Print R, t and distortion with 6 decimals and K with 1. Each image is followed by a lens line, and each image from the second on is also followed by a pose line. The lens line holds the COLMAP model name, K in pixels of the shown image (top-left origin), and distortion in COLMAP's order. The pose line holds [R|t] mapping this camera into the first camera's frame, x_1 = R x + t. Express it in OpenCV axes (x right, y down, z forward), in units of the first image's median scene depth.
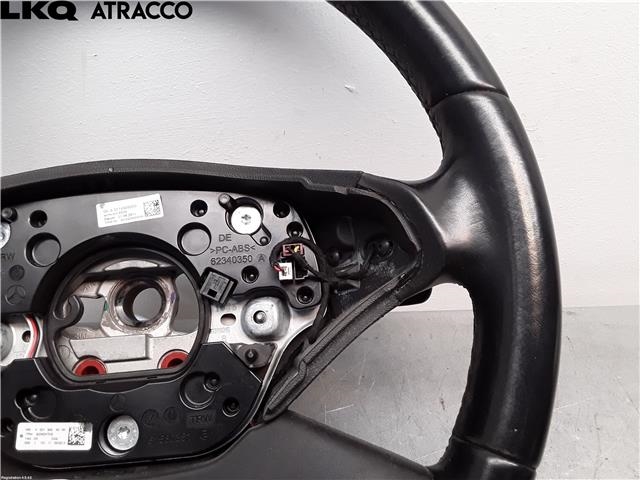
lens RADIAL K [[512.5, 0, 324.0], [0, 512.5, 238.3], [0, 0, 1]] dist [0.062285, -0.123685]
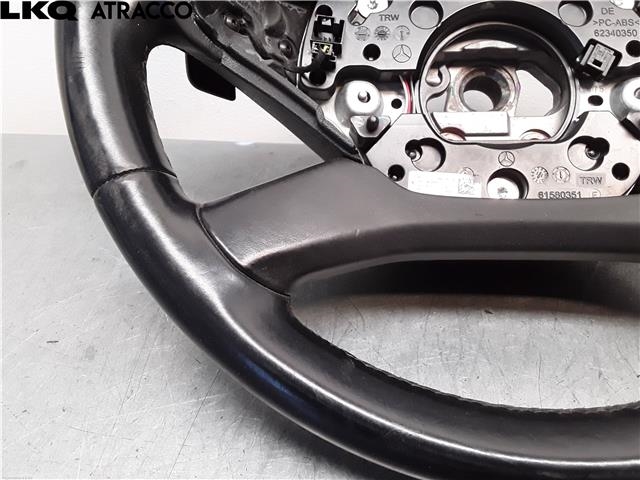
lens RADIAL K [[512.5, 0, 318.4], [0, 512.5, 240.3], [0, 0, 1]] dist [0.062285, -0.123685]
pose [[0.988254, 0.081015, -0.129581, -0.577144], [-0.071094, 0.994301, 0.079440, 0.394346], [0.135279, -0.069295, 0.988381, -0.060326]]
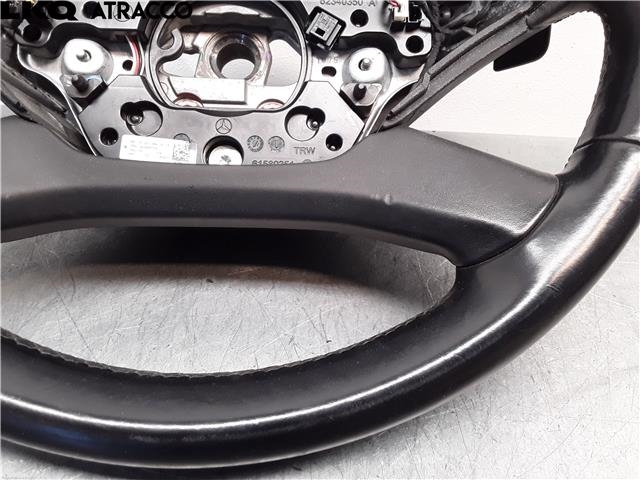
lens RADIAL K [[512.5, 0, 319.3], [0, 512.5, 240.1], [0, 0, 1]] dist [0.062285, -0.123685]
pose [[0.995495, 0.093387, -0.016383, -0.163652], [-0.091131, 0.990132, 0.106464, 0.385583], [0.026164, -0.104491, 0.994182, -0.010891]]
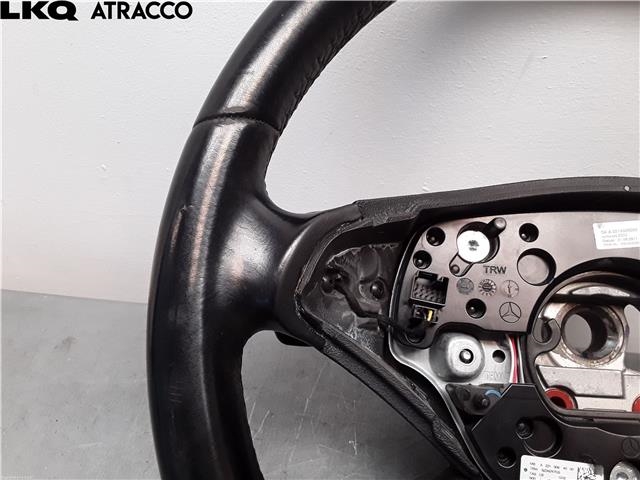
lens RADIAL K [[512.5, 0, 316.7], [0, 512.5, 238.0], [0, 0, 1]] dist [0.062285, -0.123685]
pose [[0.982333, 0.108515, -0.152465, -0.783837], [-0.108861, 0.994038, 0.006105, 0.007592], [0.152219, 0.010601, 0.988290, 0.025259]]
